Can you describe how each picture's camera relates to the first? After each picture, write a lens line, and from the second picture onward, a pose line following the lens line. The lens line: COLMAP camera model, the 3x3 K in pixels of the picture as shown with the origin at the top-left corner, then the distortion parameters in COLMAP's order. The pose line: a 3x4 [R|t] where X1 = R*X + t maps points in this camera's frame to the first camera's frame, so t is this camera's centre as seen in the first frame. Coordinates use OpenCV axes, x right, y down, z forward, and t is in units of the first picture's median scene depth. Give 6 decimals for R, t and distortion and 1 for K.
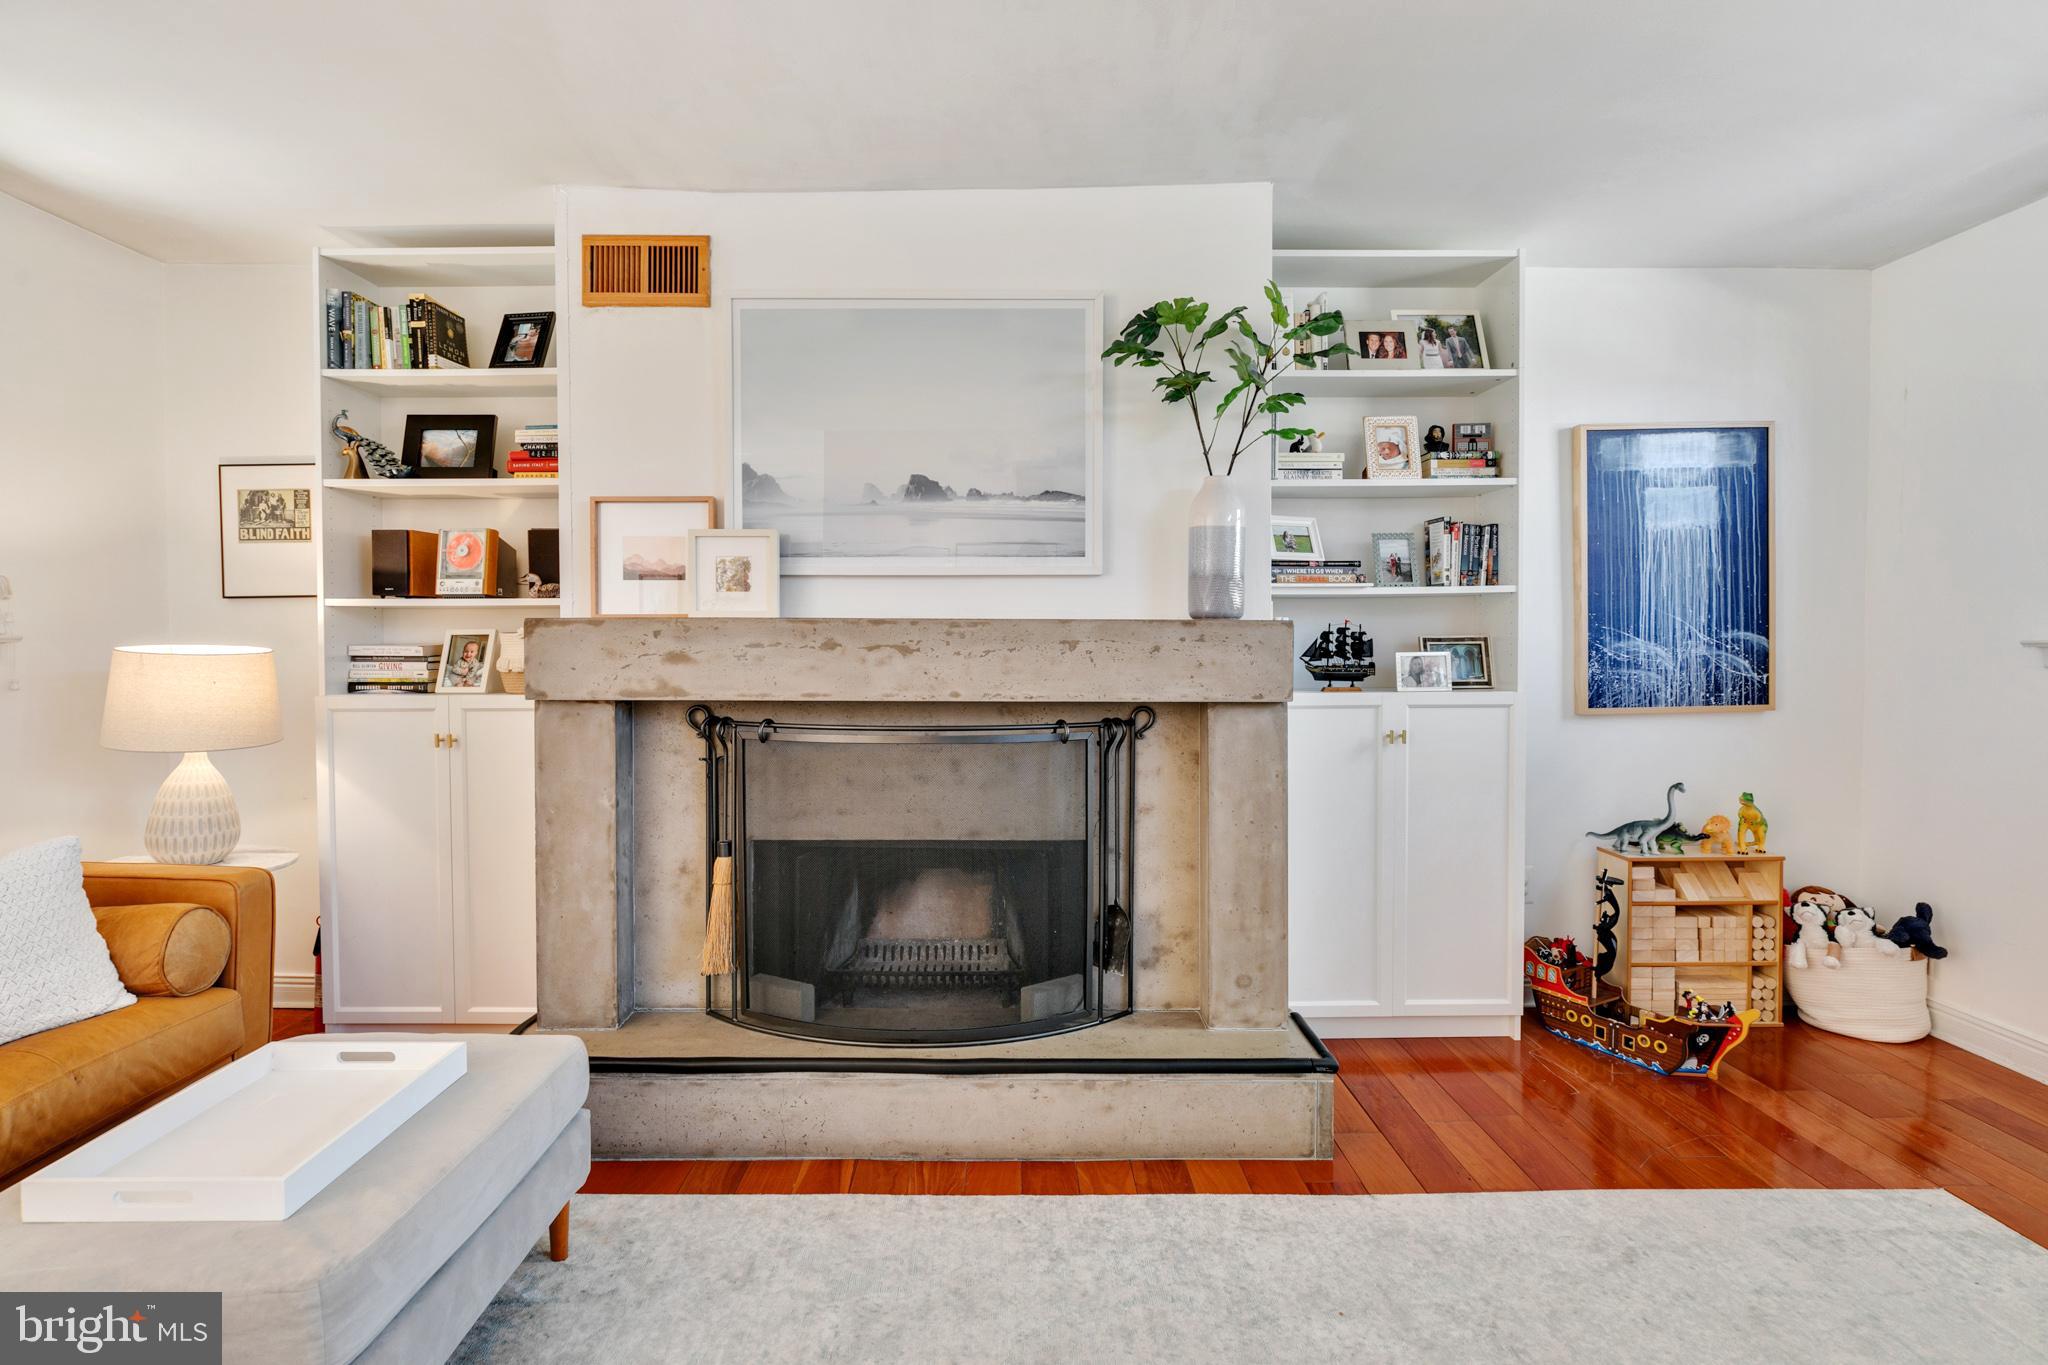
lens RADIAL K [[1005.4, 0, 1016.7], [0, 1005.4, 649.9], [0, 0, 1]] dist [-0.012844, 0.006066]
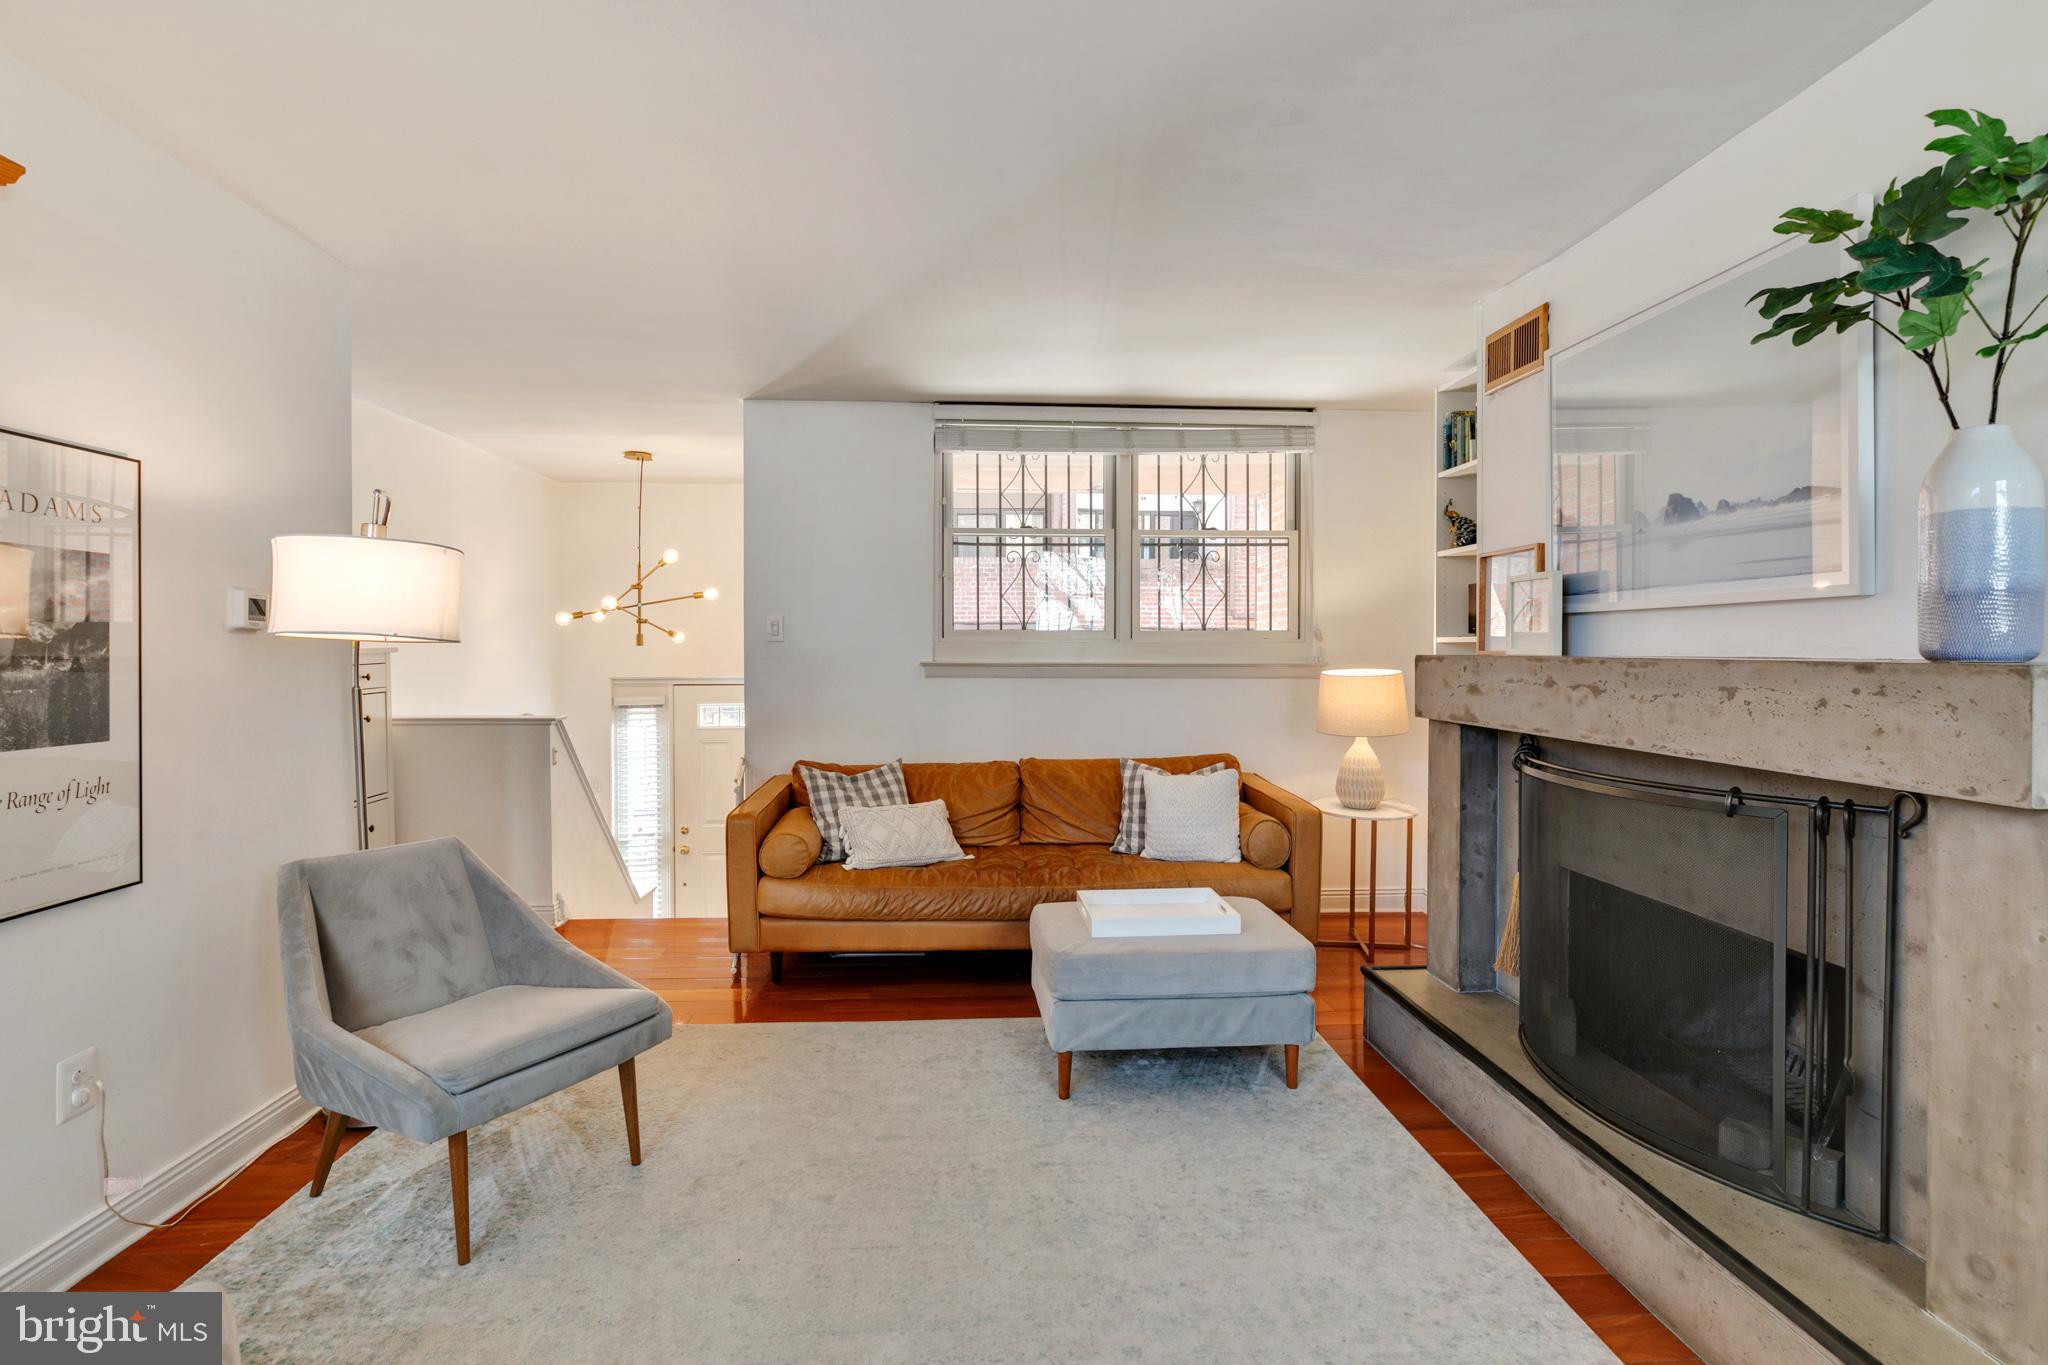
lens RADIAL K [[1005.4, 0, 1026.1], [0, 1005.4, 661.7], [0, 0, 1]] dist [-0.012844, 0.006066]
pose [[0.061756, 0.011588, -0.998024, 0.733511], [-0.012520, 0.999863, 0.010835, -0.028056], [0.998013, 0.011826, 0.061893, 0.367825]]
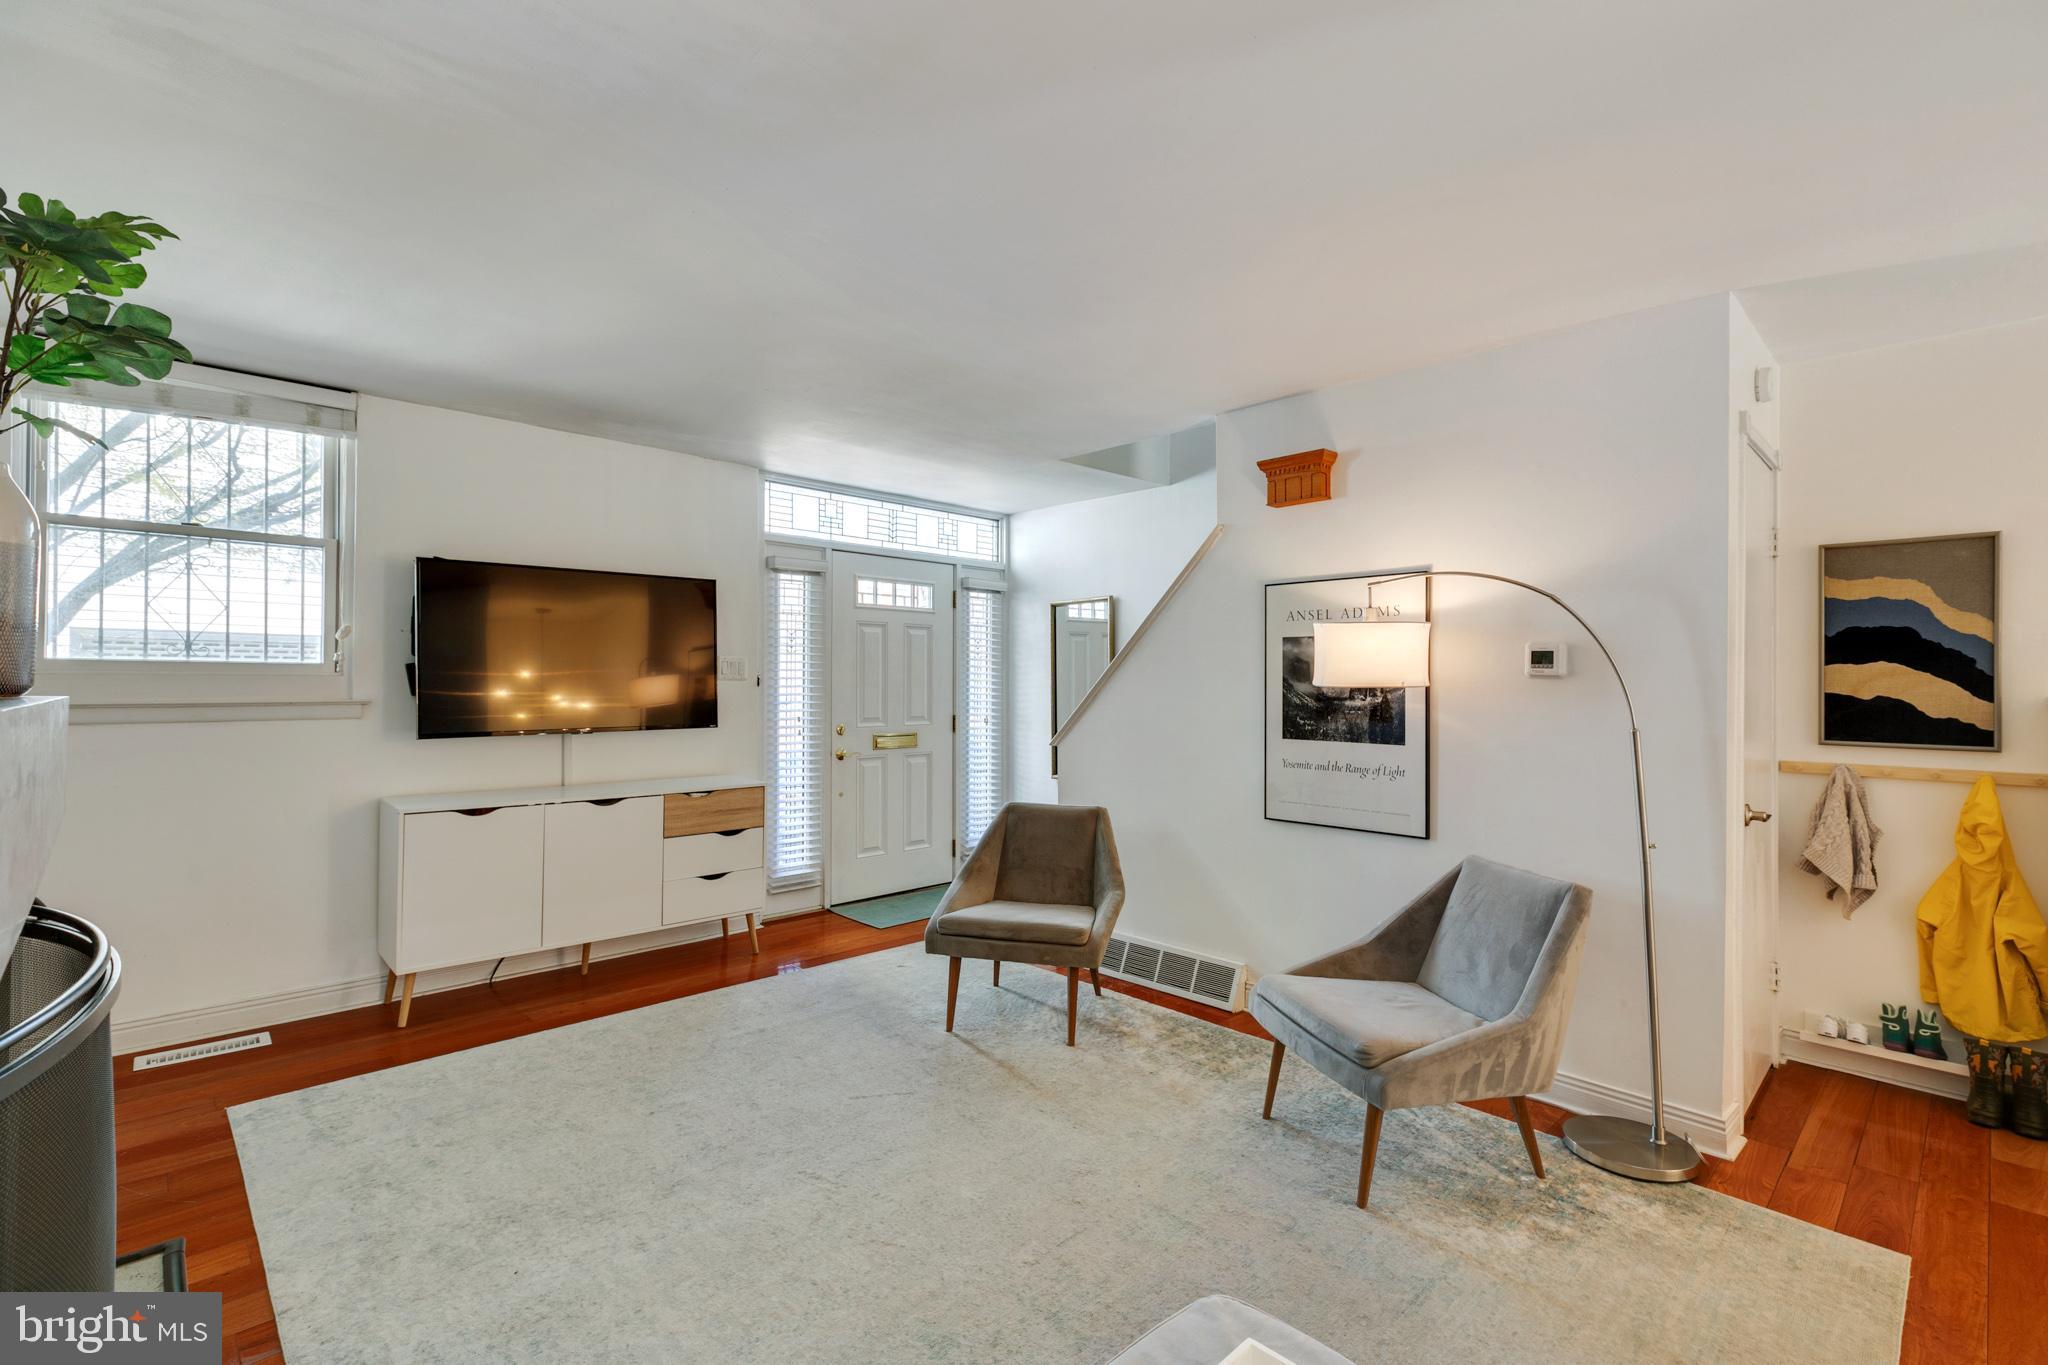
lens RADIAL K [[926.3, 0, 1006.1], [0, 926.3, 681.3], [0, 0, 1]] dist [0.007849, 0.000536]
pose [[-0.680791, -0.000956, 0.732477, -0.597711], [0.002389, 0.999991, 0.003525, -0.037070], [-0.732474, 0.004149, -0.680783, 0.889193]]
